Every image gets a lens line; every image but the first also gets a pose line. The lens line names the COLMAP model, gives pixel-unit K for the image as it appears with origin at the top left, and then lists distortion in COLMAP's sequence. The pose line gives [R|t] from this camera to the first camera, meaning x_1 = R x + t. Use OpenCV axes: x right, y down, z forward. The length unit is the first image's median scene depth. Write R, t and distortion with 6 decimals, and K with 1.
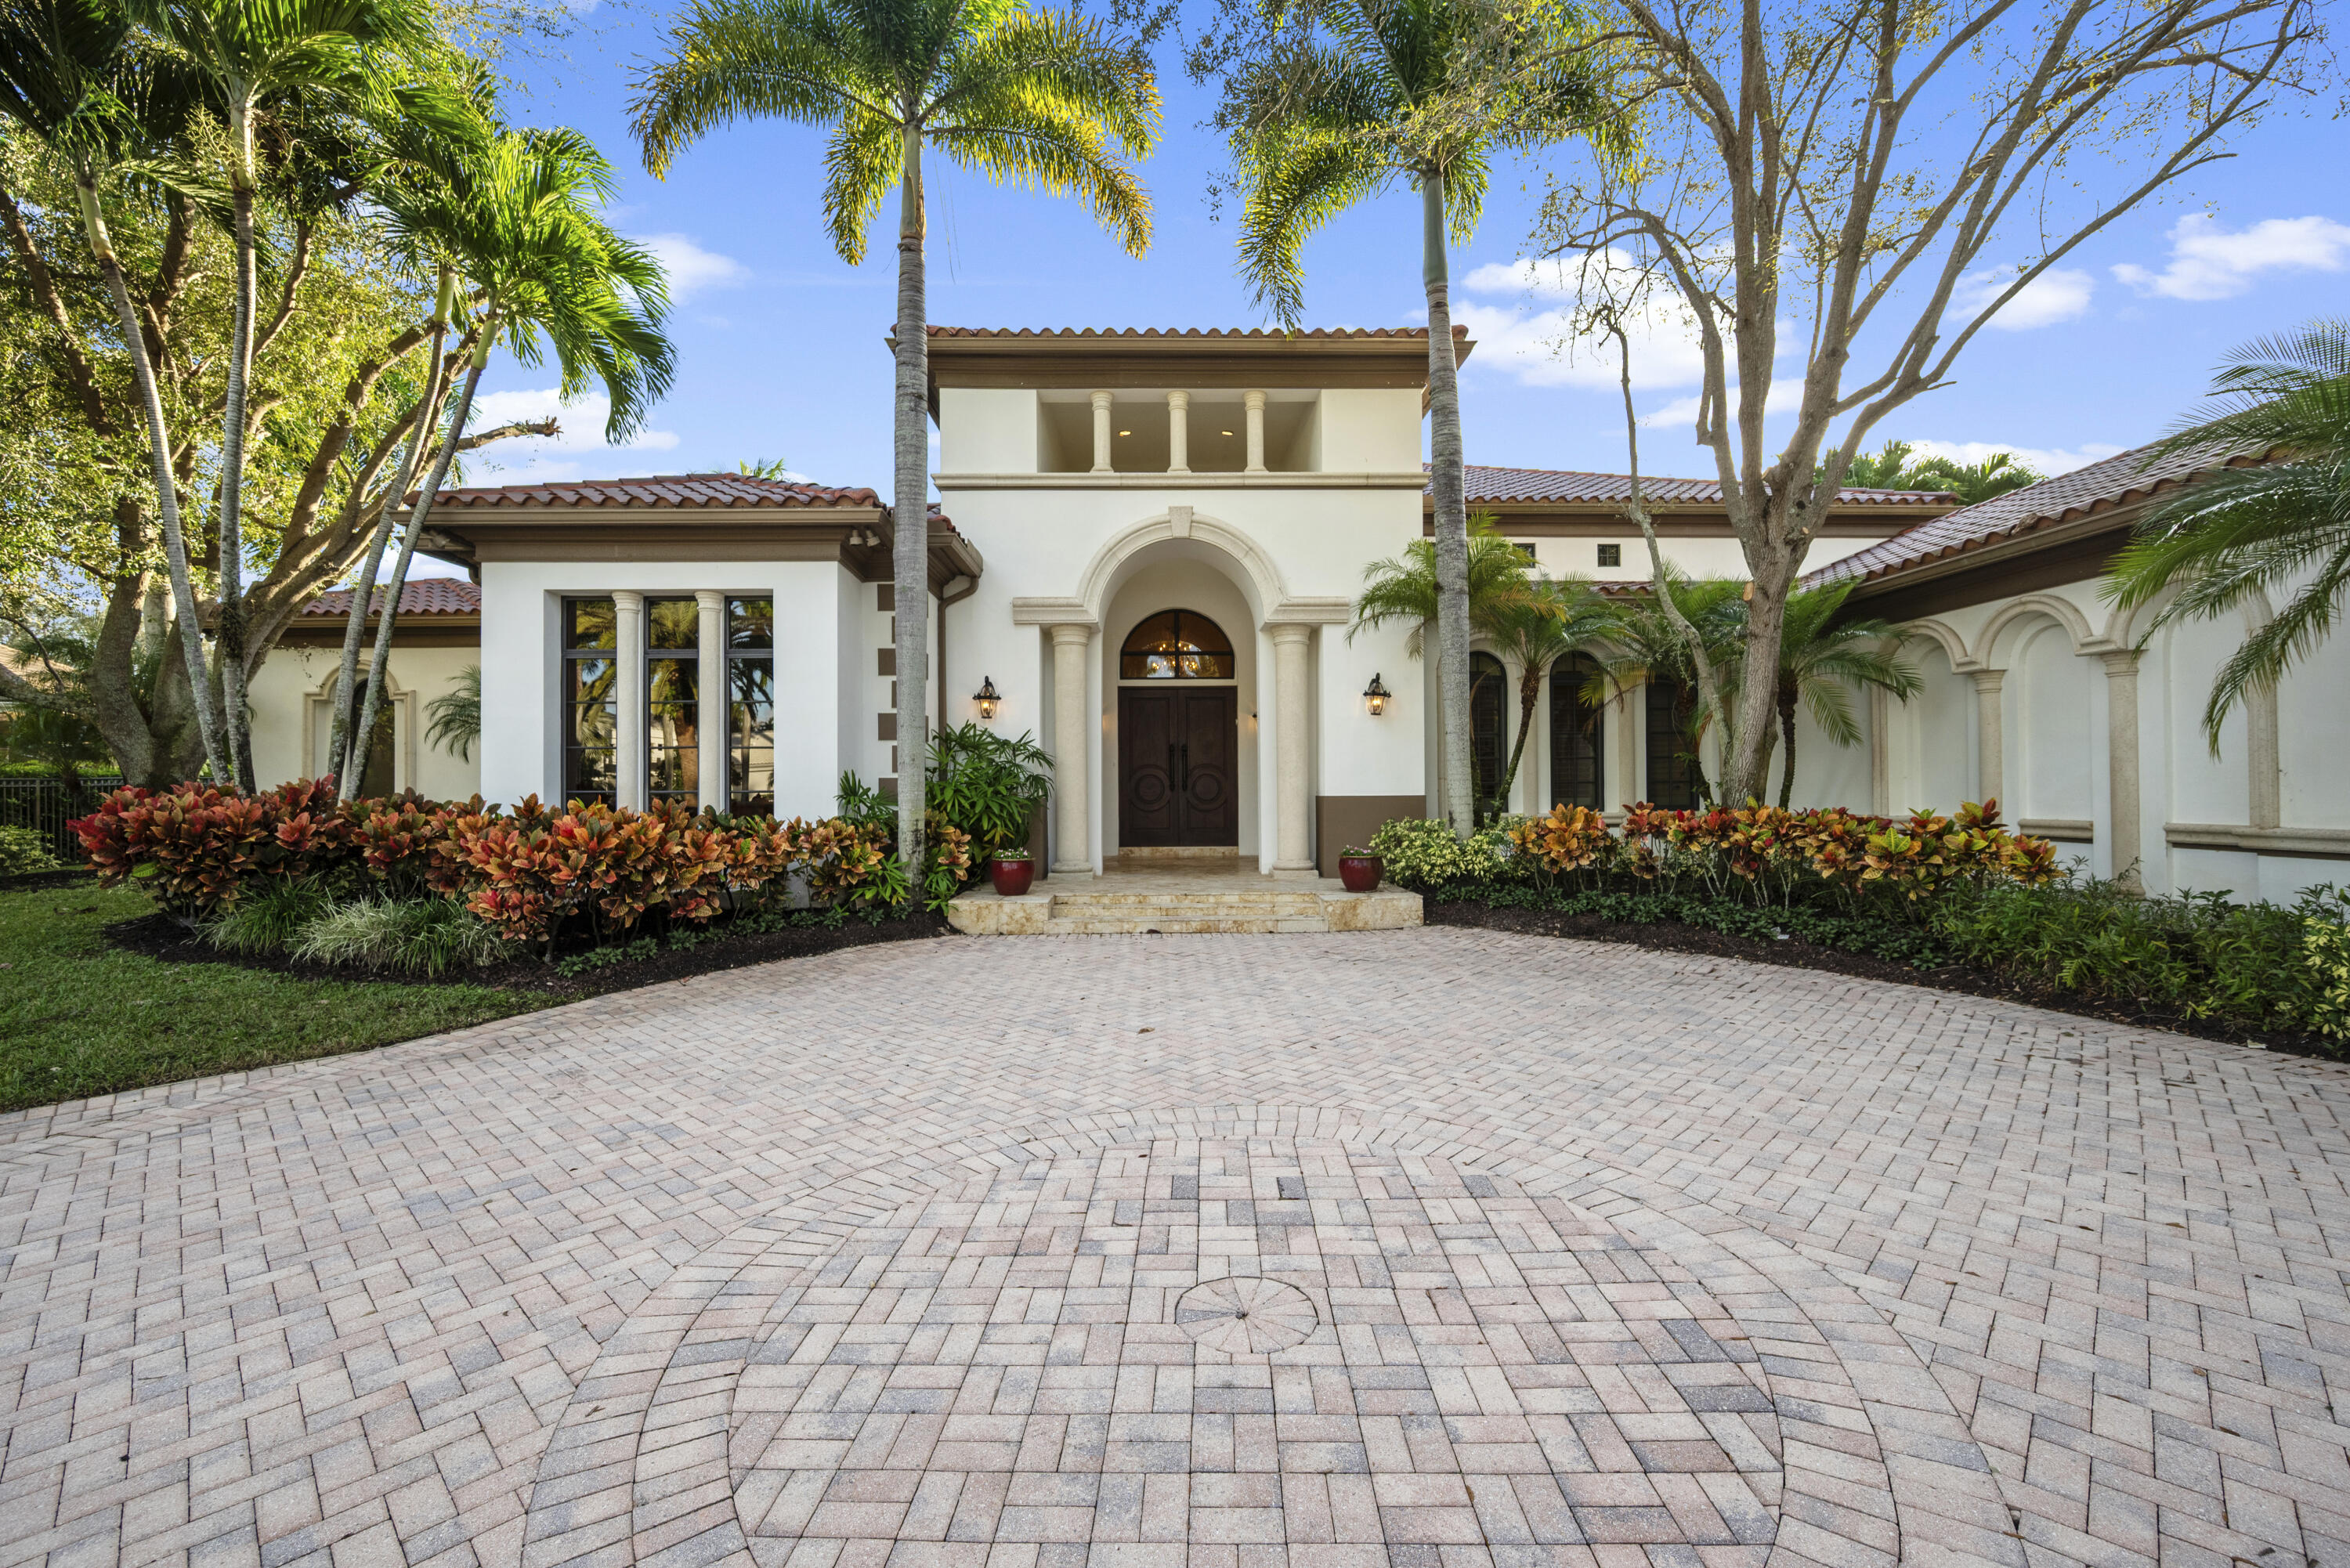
lens RADIAL K [[992.3, 0, 1185.5], [0, 992.3, 784.0], [0, 0, 1]] dist [0.000237, 0.000112]
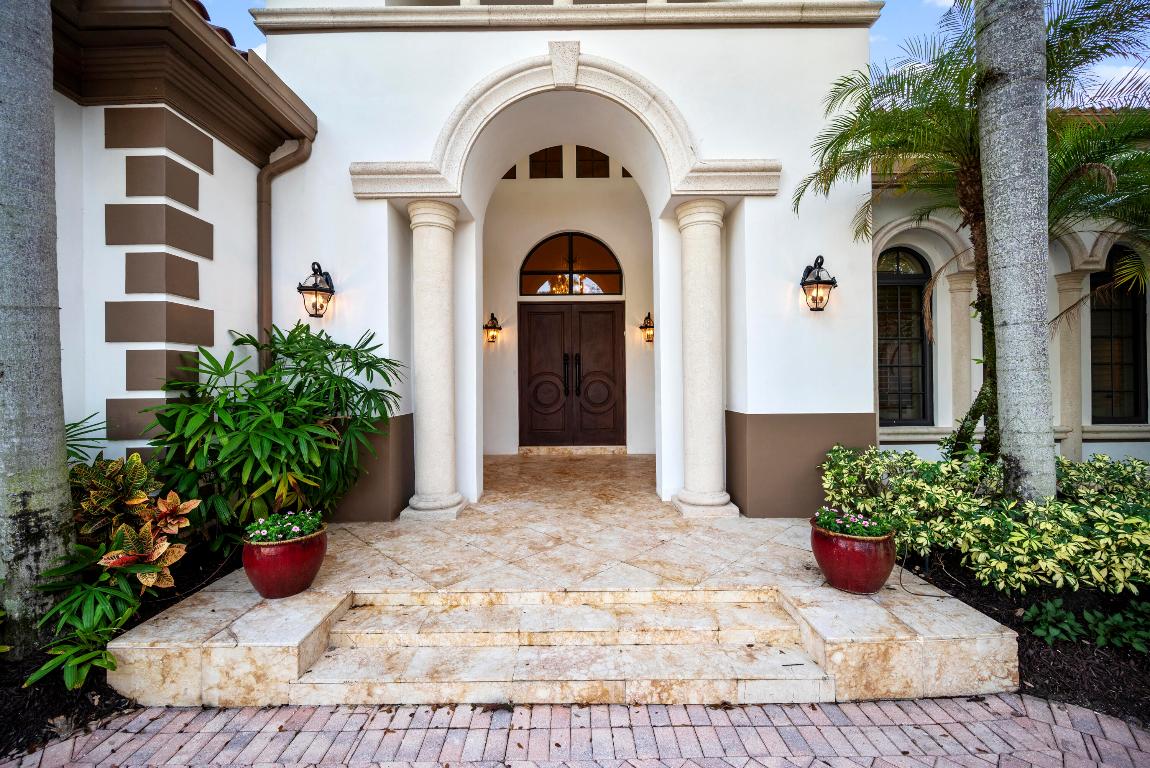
lens RADIAL K [[467.5, 0, 575.0], [0, 467.5, 384.0], [0, 0, 1]] dist [-0.000618, -0.000009]
pose [[0.999643, -0.003405, -0.026517, 0.012511], [0.003785, 0.999890, 0.014306, -0.017578], [0.026465, -0.014401, 0.999546, 0.625453]]
